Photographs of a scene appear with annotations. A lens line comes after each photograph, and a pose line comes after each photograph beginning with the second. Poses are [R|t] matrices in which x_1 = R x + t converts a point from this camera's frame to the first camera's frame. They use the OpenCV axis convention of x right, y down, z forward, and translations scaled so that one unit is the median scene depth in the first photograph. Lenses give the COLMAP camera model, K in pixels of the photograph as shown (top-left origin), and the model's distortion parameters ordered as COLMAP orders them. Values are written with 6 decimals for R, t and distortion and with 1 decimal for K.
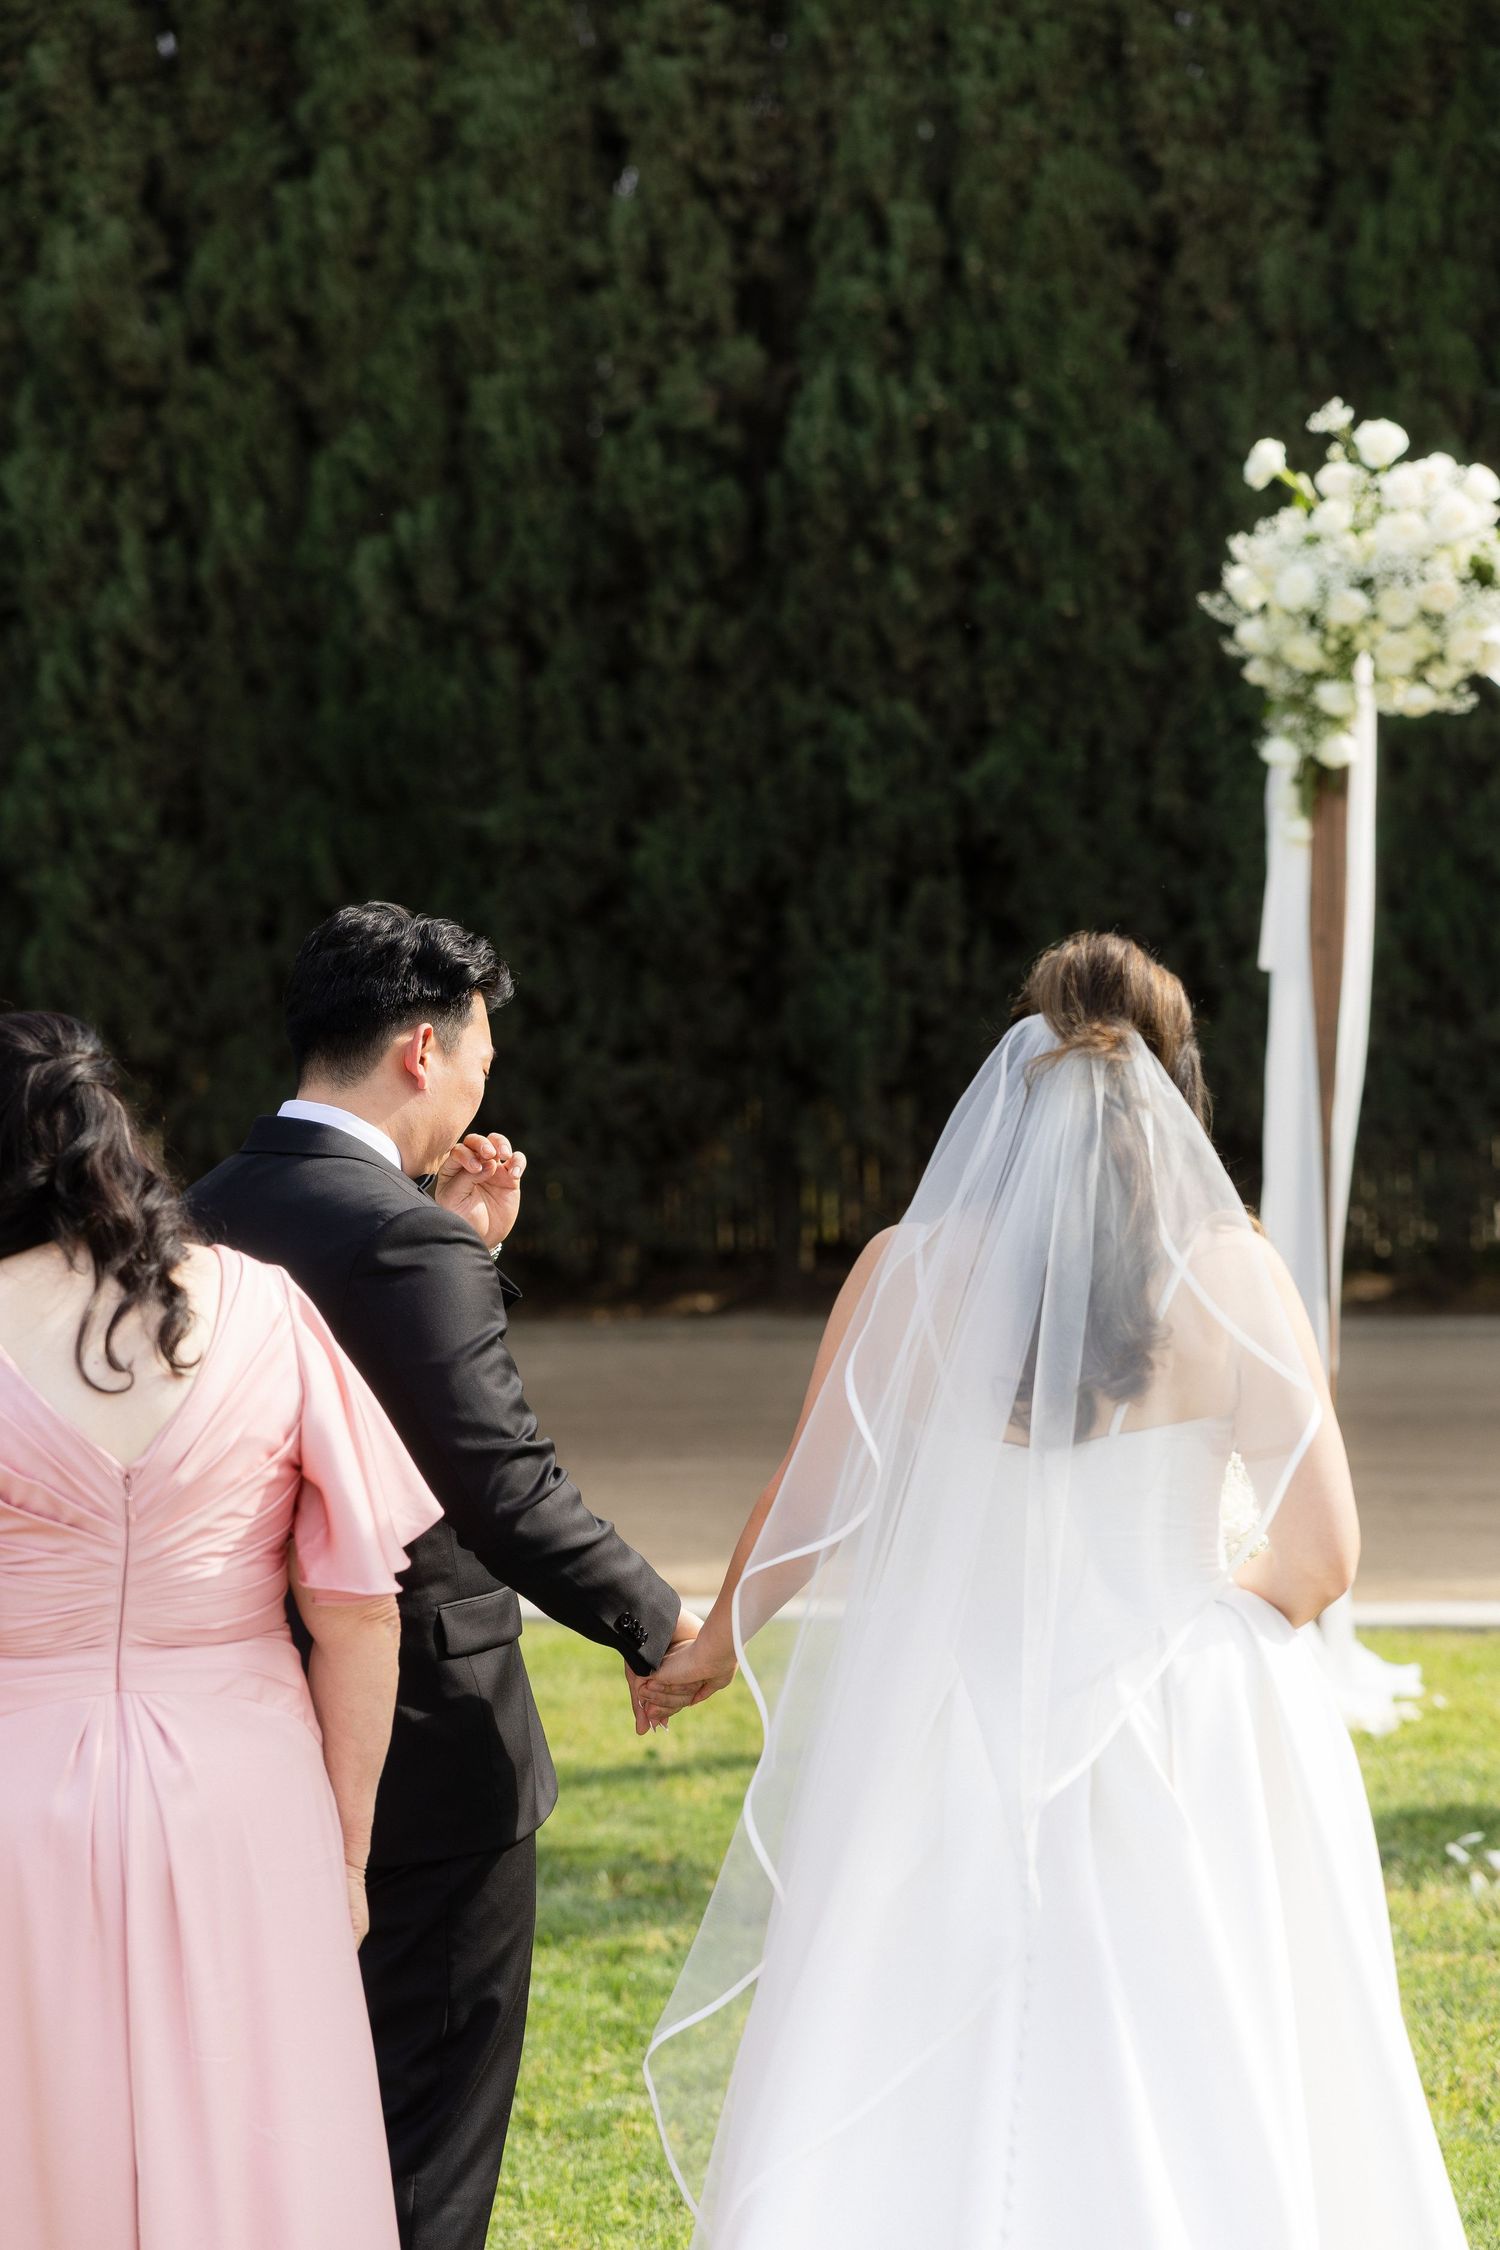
lens RADIAL K [[4320.6, 0, 756.0], [0, 4320.6, 1155.9], [0, 0, 1]] dist [0.034028, 0.003495]
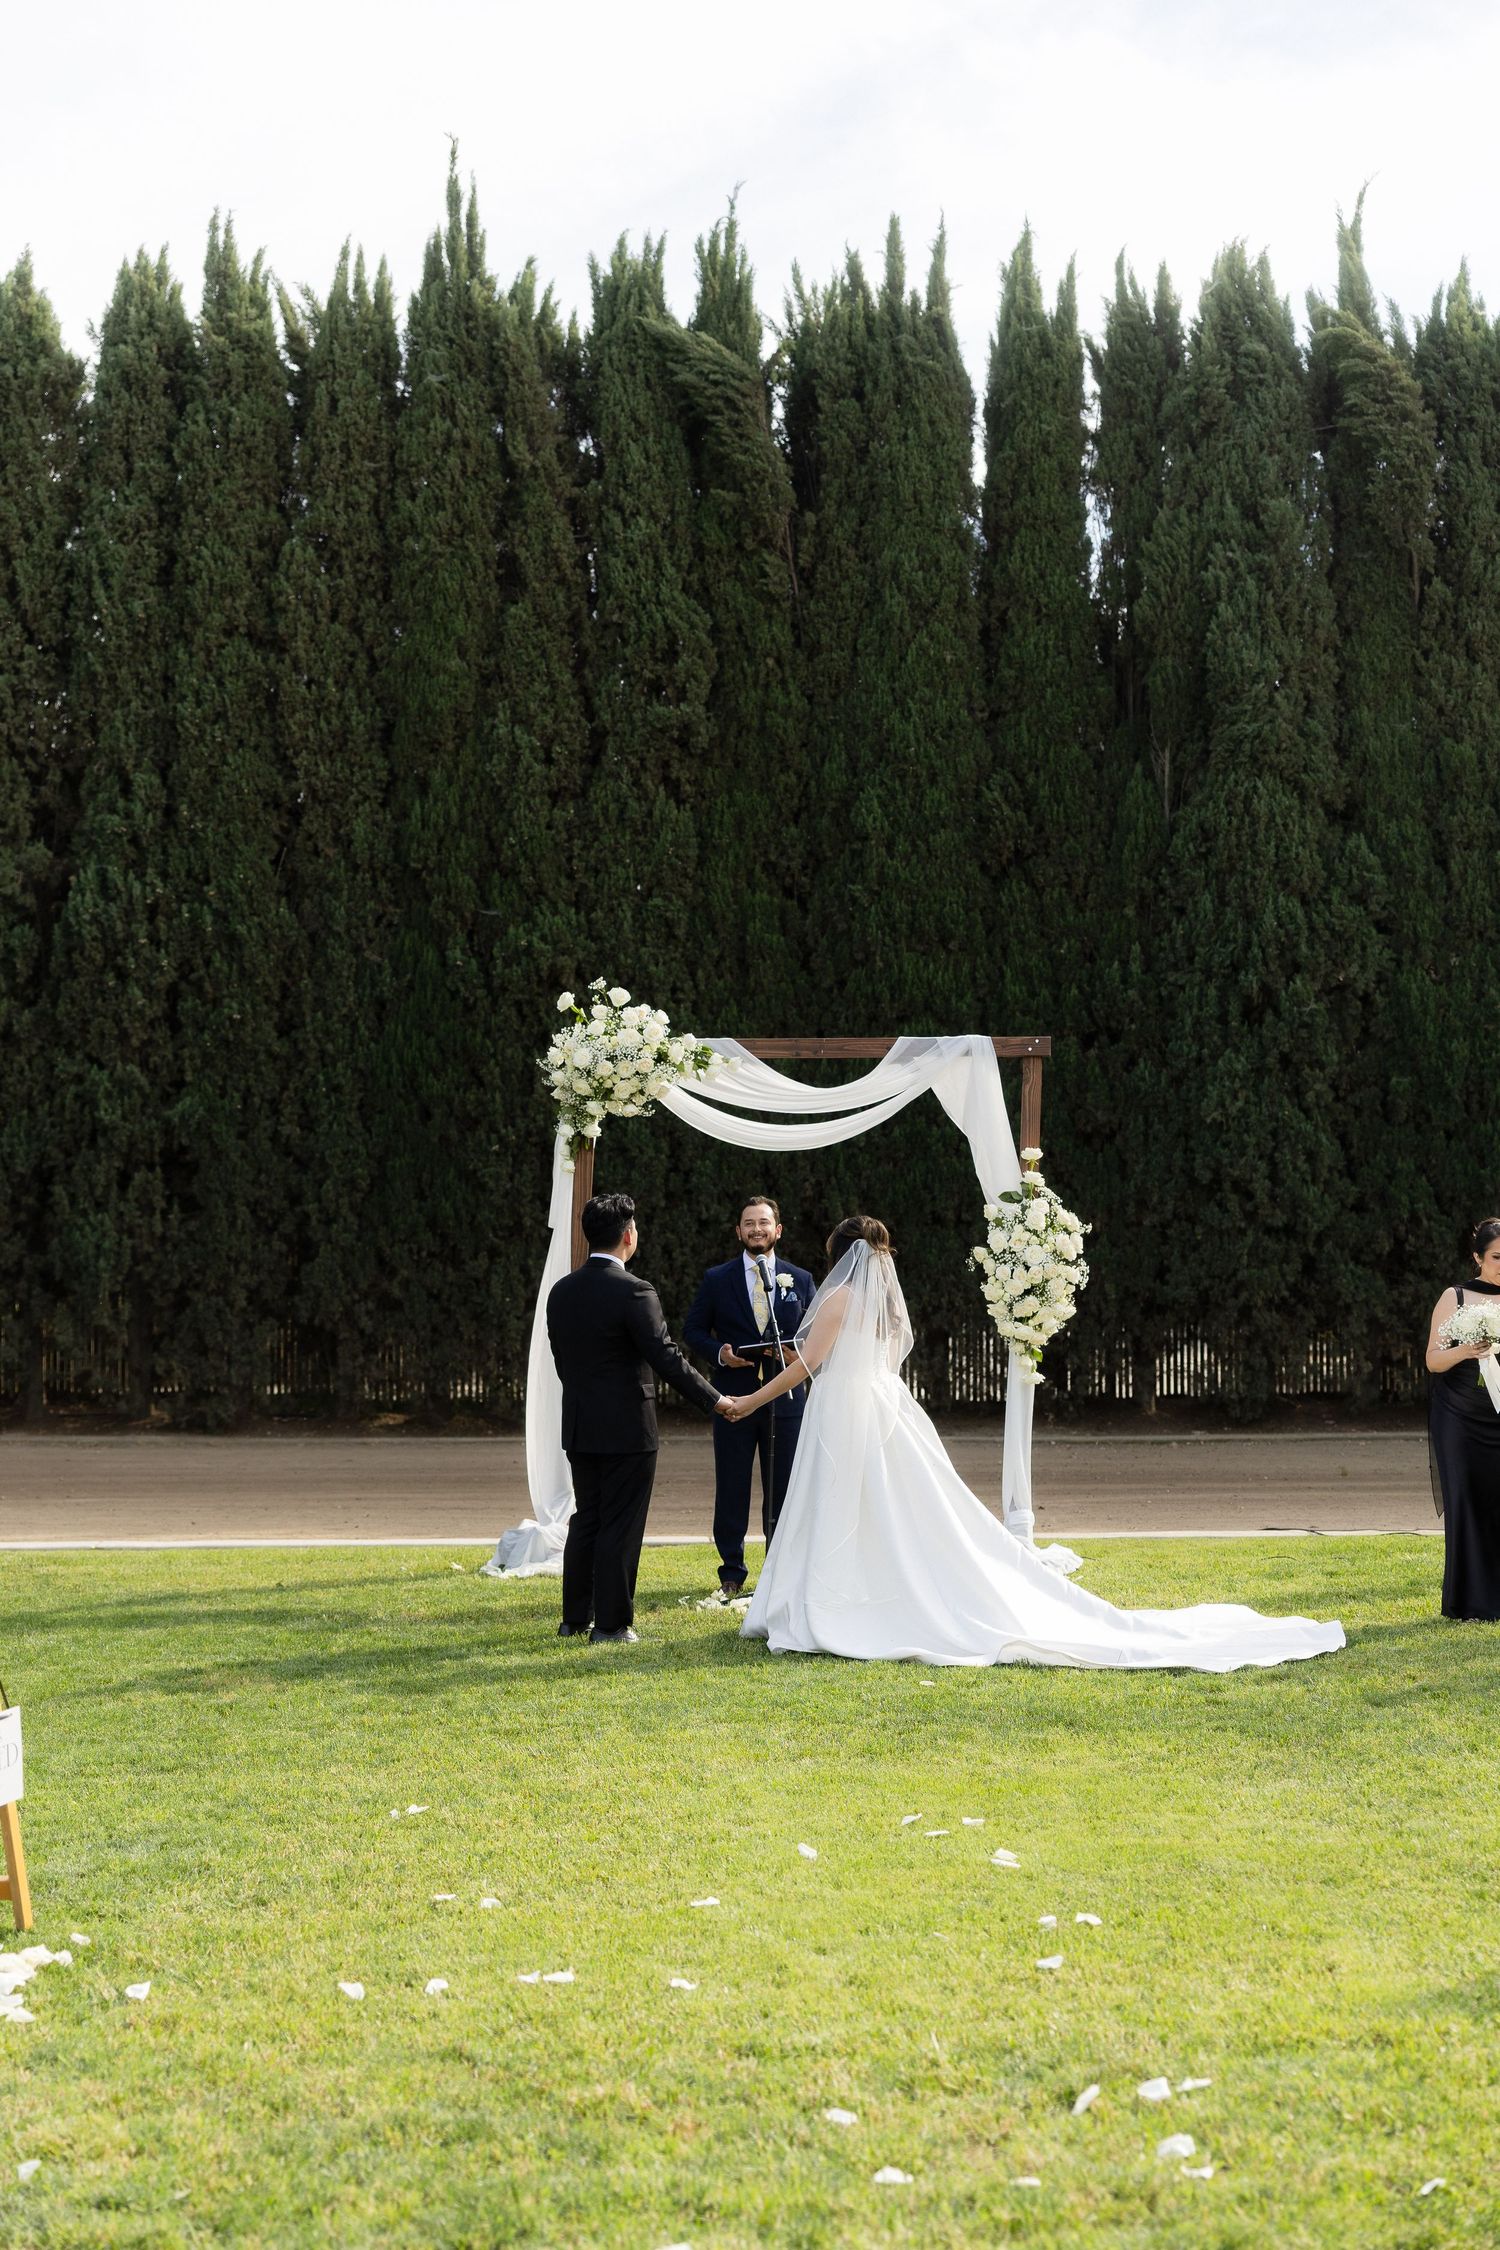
lens RADIAL K [[3286.4, 0, 753.4], [0, 3286.4, 1121.0], [0, 0, 1]] dist [0.000234, -0.028380]
pose [[0.944305, 0.044276, 0.326079, -0.154063], [-0.018169, 0.996411, -0.082679, 0.018054], [-0.328570, 0.072150, 0.941720, -0.282634]]
